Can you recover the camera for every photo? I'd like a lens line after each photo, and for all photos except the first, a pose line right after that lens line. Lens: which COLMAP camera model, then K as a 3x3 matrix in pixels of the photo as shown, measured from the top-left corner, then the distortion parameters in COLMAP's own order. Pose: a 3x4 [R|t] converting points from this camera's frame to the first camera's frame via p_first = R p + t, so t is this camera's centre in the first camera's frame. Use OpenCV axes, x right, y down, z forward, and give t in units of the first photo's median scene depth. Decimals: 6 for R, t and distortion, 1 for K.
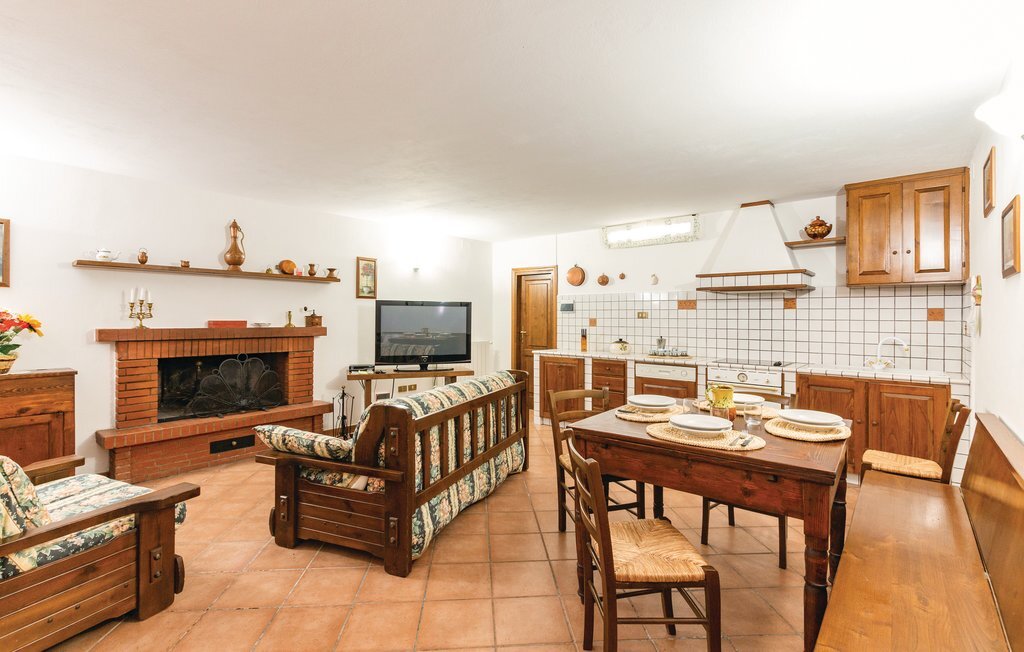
lens RADIAL K [[469.7, 0, 513.6], [0, 469.7, 318.8], [0, 0, 1]] dist [0.002129, 0.000006]
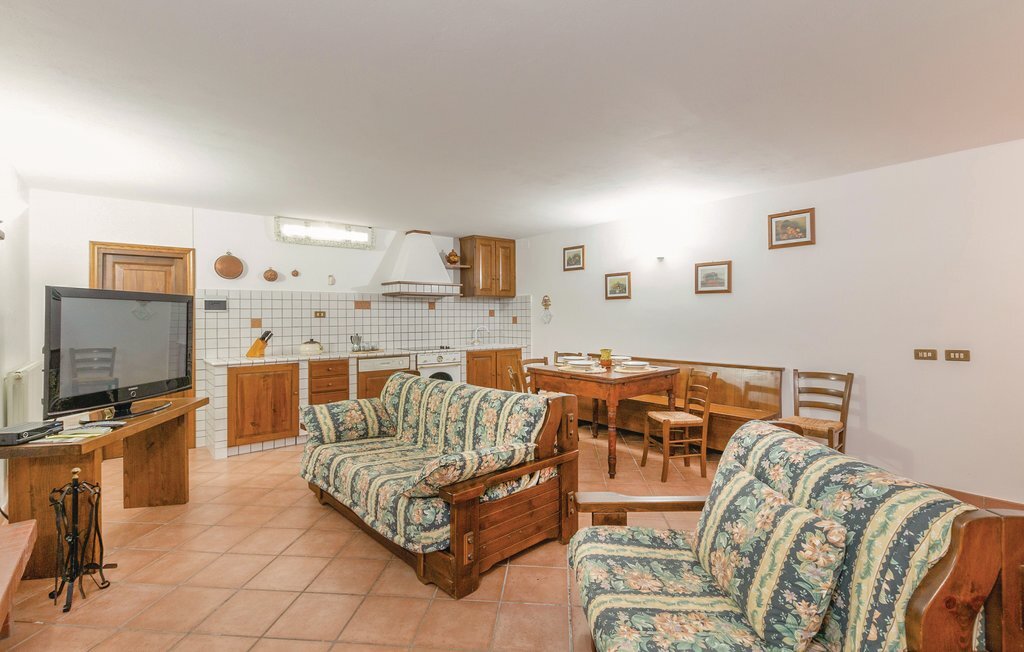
lens RADIAL K [[469.7, 0, 513.8], [0, 469.7, 316.4], [0, 0, 1]] dist [0.002129, 0.000006]
pose [[0.149956, -0.007296, 0.988666, -0.749886], [0.012501, 0.999907, 0.005483, -0.004594], [-0.988614, 0.011537, 0.150033, 0.502729]]
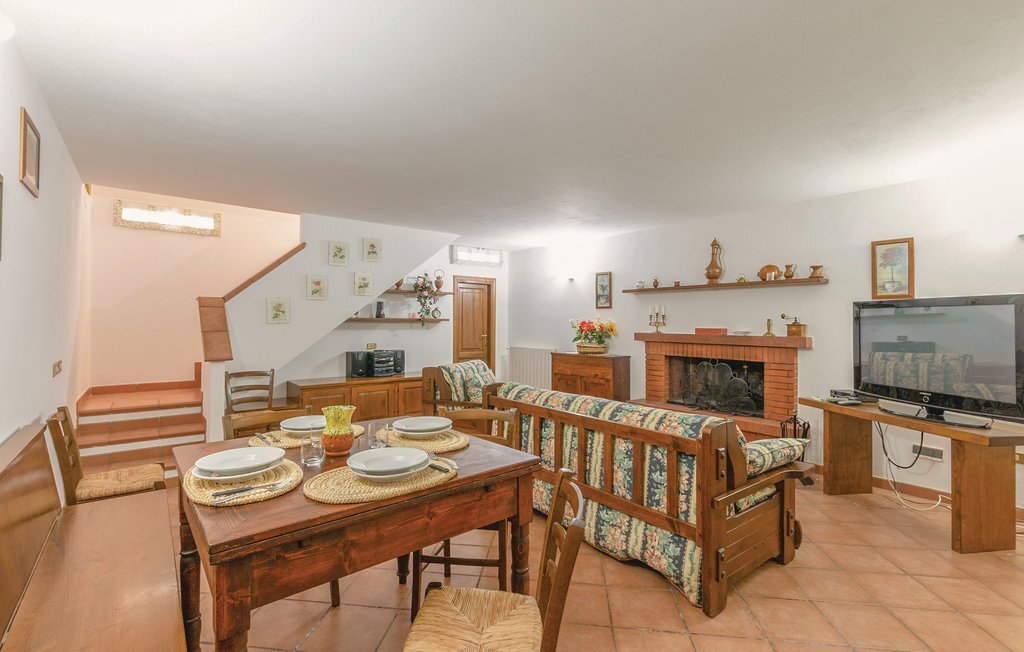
lens RADIAL K [[469.7, 0, 511.9], [0, 469.7, 322.0], [0, 0, 1]] dist [0.002129, 0.000006]
pose [[-0.212507, -0.004299, -0.977150, 0.529505], [-0.008621, 0.999960, -0.002525, -0.003740], [0.977122, 0.007887, -0.212535, 0.672995]]
